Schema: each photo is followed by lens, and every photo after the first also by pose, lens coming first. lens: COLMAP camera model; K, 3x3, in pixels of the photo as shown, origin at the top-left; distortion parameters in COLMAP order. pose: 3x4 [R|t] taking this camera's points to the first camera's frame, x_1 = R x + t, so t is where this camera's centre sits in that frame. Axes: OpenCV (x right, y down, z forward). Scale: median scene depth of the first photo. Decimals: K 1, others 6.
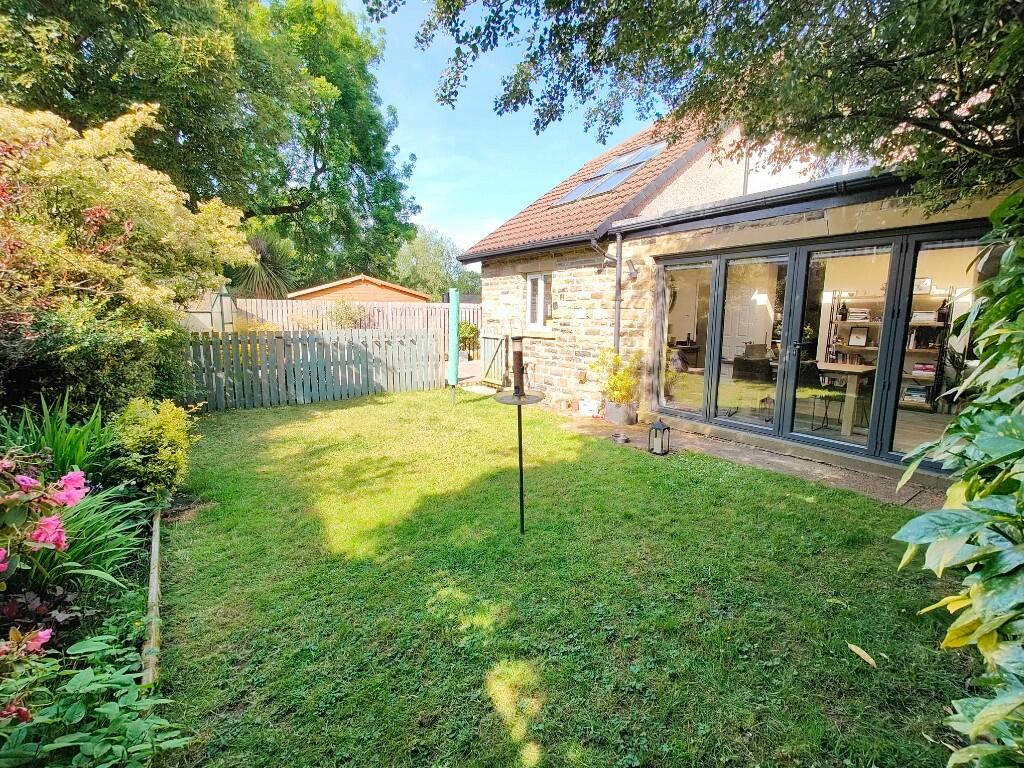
lens RADIAL K [[461.1, 0, 515.9], [0, 461.1, 382.3], [0, 0, 1]] dist [0.005597, 0.000108]
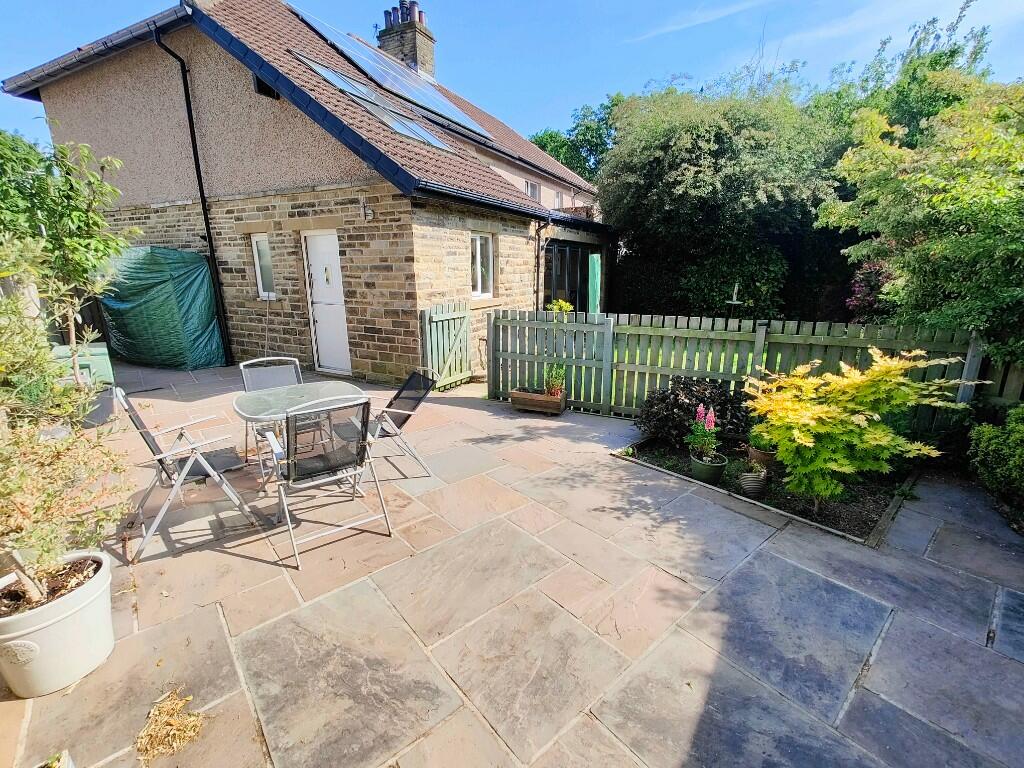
lens RADIAL K [[461.1, 0, 517.0], [0, 461.1, 388.3], [0, 0, 1]] dist [0.005597, 0.000108]
pose [[-0.444594, -0.229124, 0.865932, -0.955638], [0.138507, 0.937518, 0.319179, -0.270781], [-0.884959, 0.261842, -0.385080, 1.588330]]
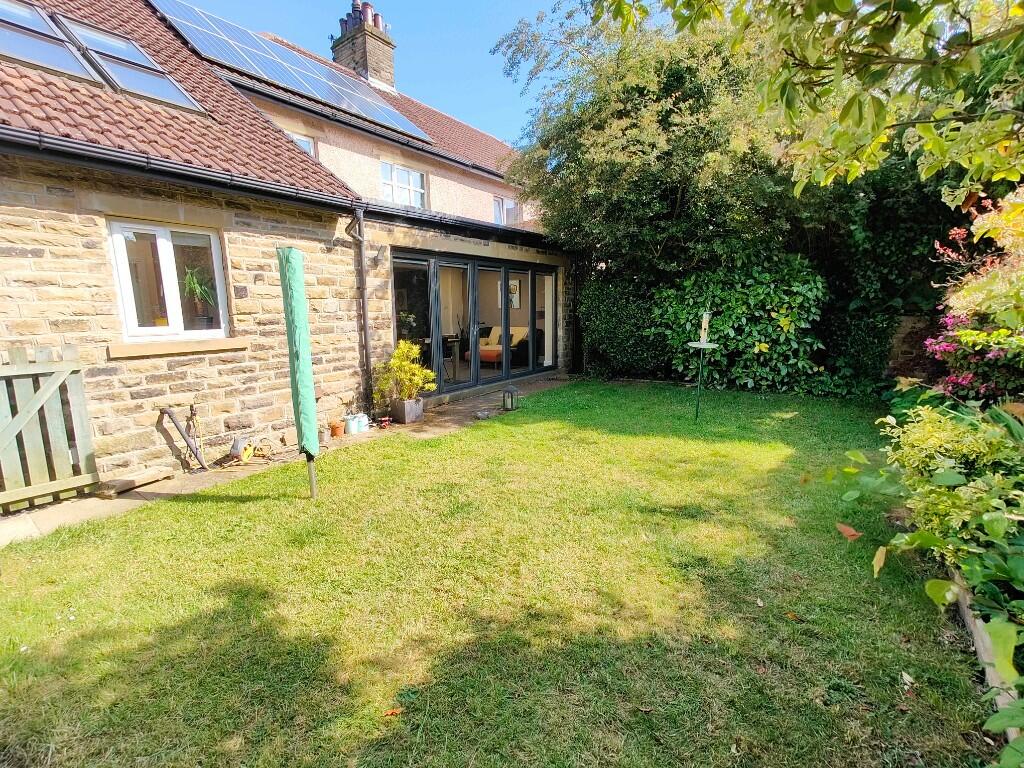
lens RADIAL K [[461.1, 0, 511.0], [0, 461.1, 384.6], [0, 0, 1]] dist [0.005597, 0.000108]
pose [[-0.278828, -0.155313, 0.947699, -0.656363], [0.160157, 0.965495, 0.205350, -0.131983], [-0.946892, 0.209038, -0.244333, 0.939474]]
